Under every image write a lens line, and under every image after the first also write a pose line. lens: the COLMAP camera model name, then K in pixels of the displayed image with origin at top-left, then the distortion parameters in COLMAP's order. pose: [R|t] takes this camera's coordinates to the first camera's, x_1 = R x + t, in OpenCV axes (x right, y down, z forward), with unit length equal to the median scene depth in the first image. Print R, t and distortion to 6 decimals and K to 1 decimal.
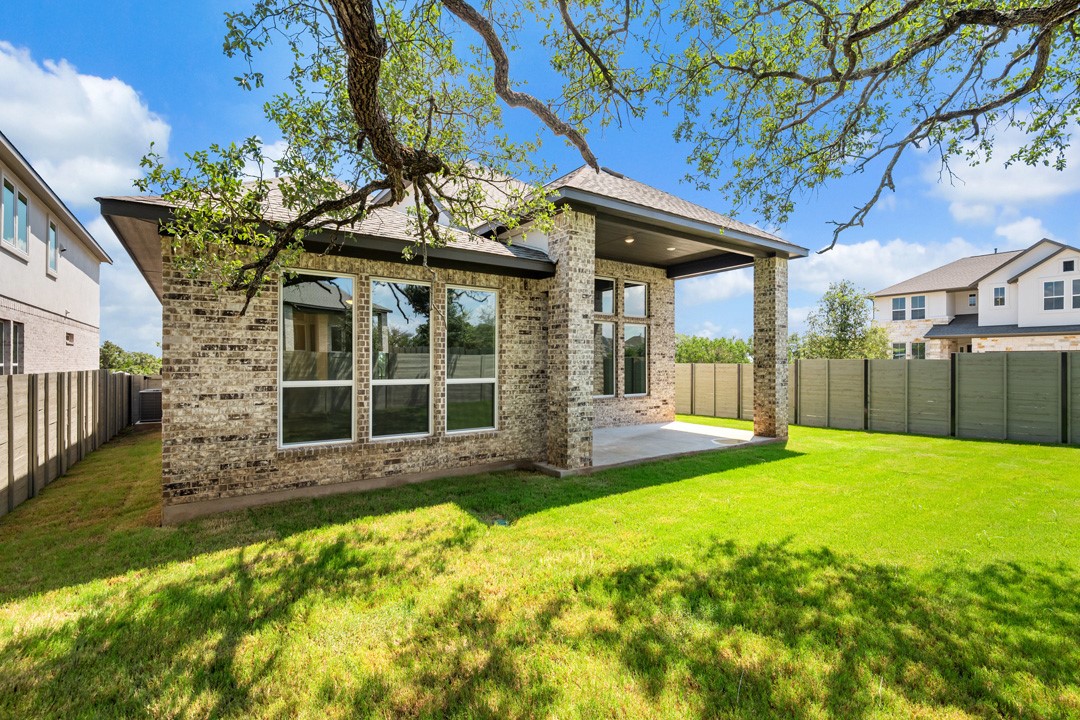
lens RADIAL K [[490.2, 0, 541.5], [0, 490.2, 362.1], [0, 0, 1]] dist [0.001851, -0.007768]
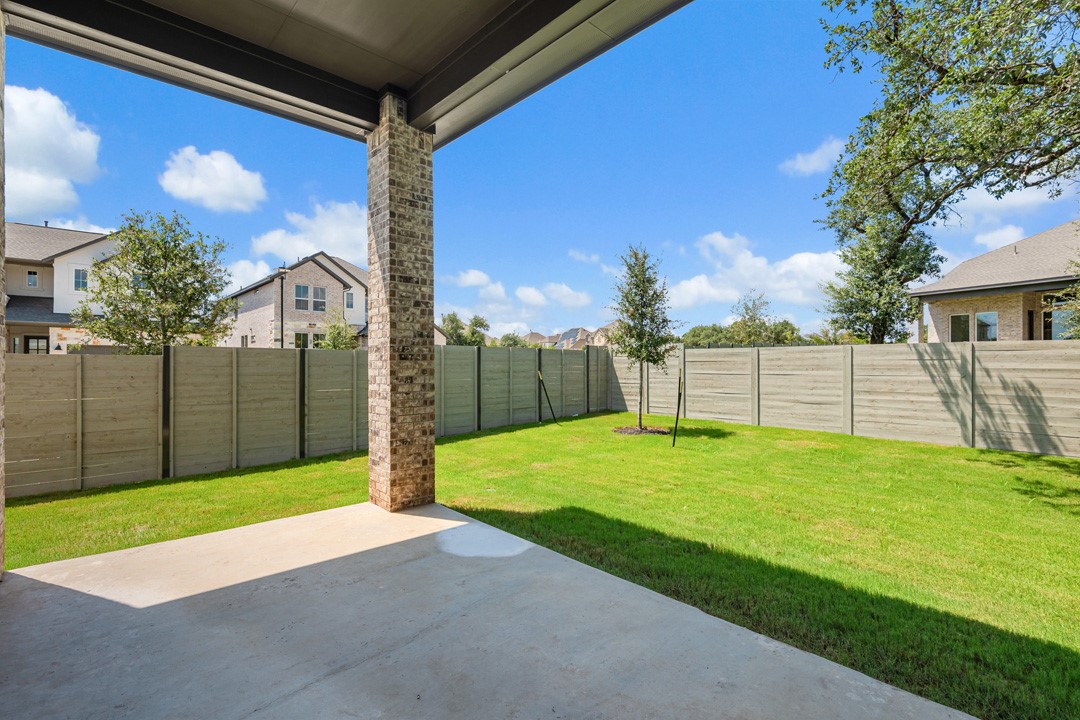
lens RADIAL K [[490.2, 0, 541.5], [0, 490.2, 362.1], [0, 0, 1]] dist [0.001851, -0.007768]
pose [[-0.134390, -0.000651, 0.990928, -0.039615], [-0.003927, 0.999992, 0.000124, 0.019636], [-0.990921, -0.003874, -0.134392, 1.478075]]
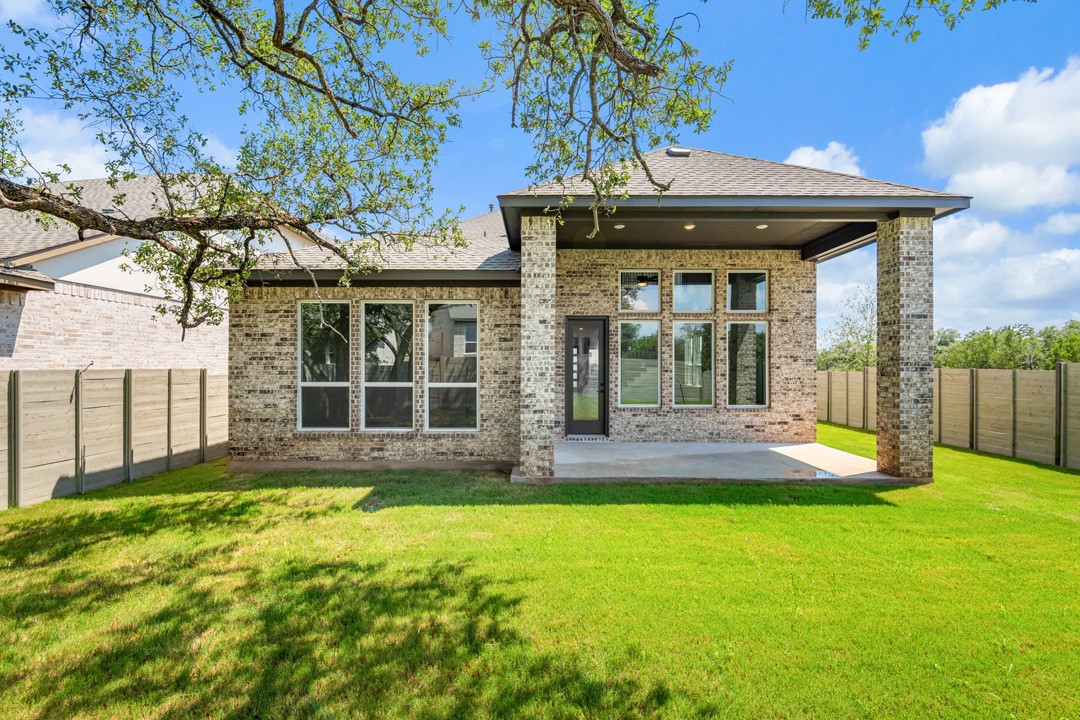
lens RADIAL K [[490.2, 0, 541.5], [0, 490.2, 362.1], [0, 0, 1]] dist [0.001851, -0.007768]
pose [[0.819719, -0.001128, -0.572765, 0.706208], [0.000307, 0.999999, -0.001531, -0.012754], [0.572766, 0.001080, 0.819718, 0.219571]]
